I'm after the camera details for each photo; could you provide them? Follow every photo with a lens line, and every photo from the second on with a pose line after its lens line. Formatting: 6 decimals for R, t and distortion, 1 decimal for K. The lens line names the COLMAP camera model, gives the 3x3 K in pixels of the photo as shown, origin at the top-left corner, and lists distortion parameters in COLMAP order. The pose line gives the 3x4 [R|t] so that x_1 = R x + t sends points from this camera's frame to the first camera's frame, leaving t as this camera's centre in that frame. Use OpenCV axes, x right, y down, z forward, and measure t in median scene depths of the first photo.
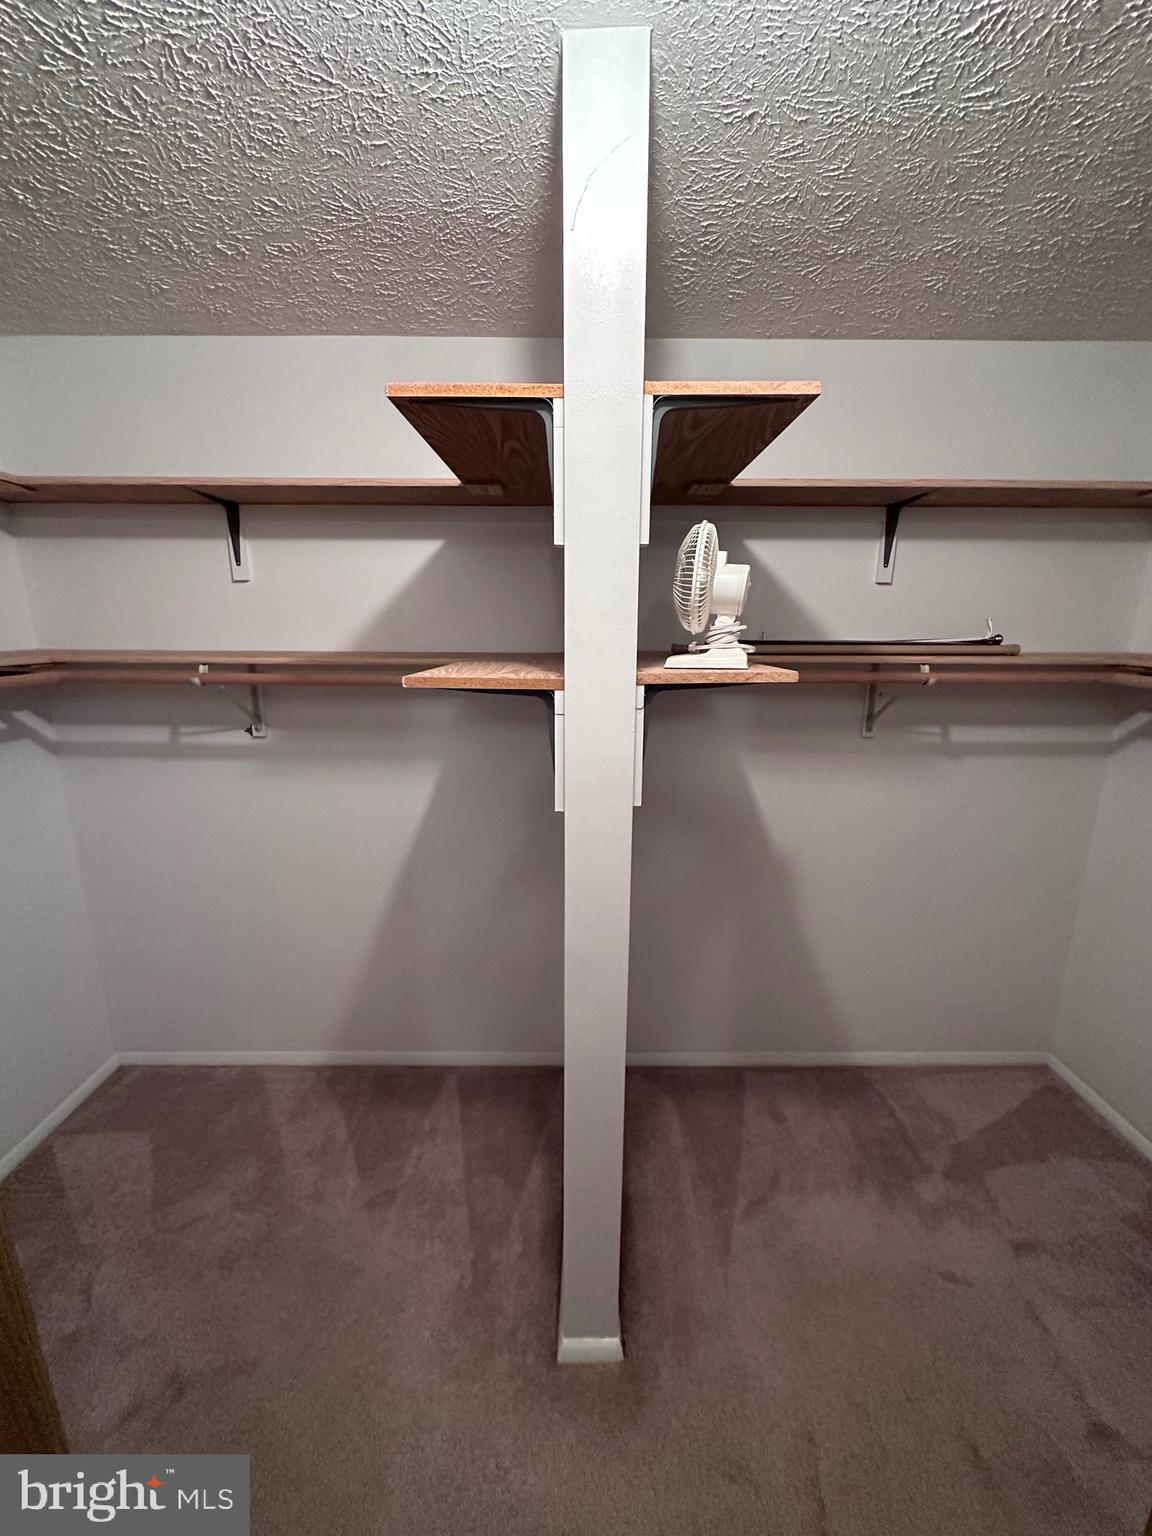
lens RADIAL K [[616.7, 0, 576.0], [0, 616.7, 768.0], [0, 0, 1]] dist [-0.001831, -0.000223]
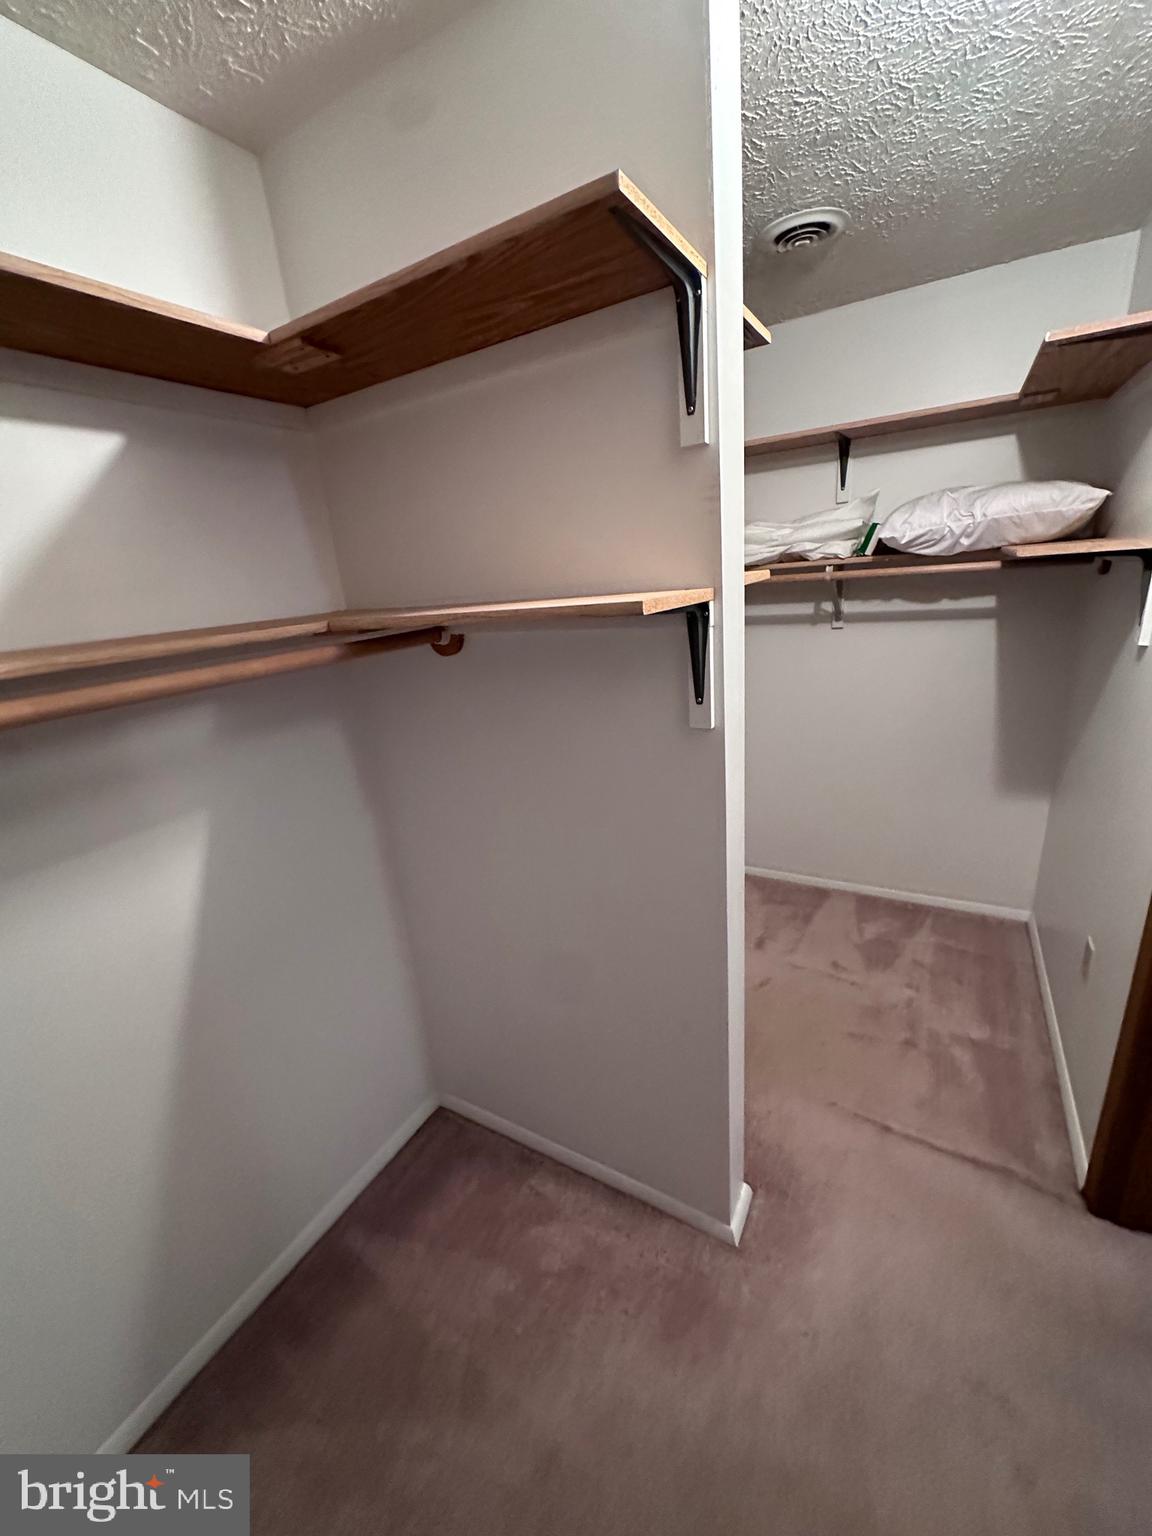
lens RADIAL K [[616.7, 0, 576.0], [0, 616.7, 768.0], [0, 0, 1]] dist [-0.001831, -0.000223]
pose [[0.486953, -0.300173, 0.820227, -0.575404], [0.275911, 0.943869, 0.181618, -0.065392], [-0.828704, 0.137870, 0.542441, 0.390696]]
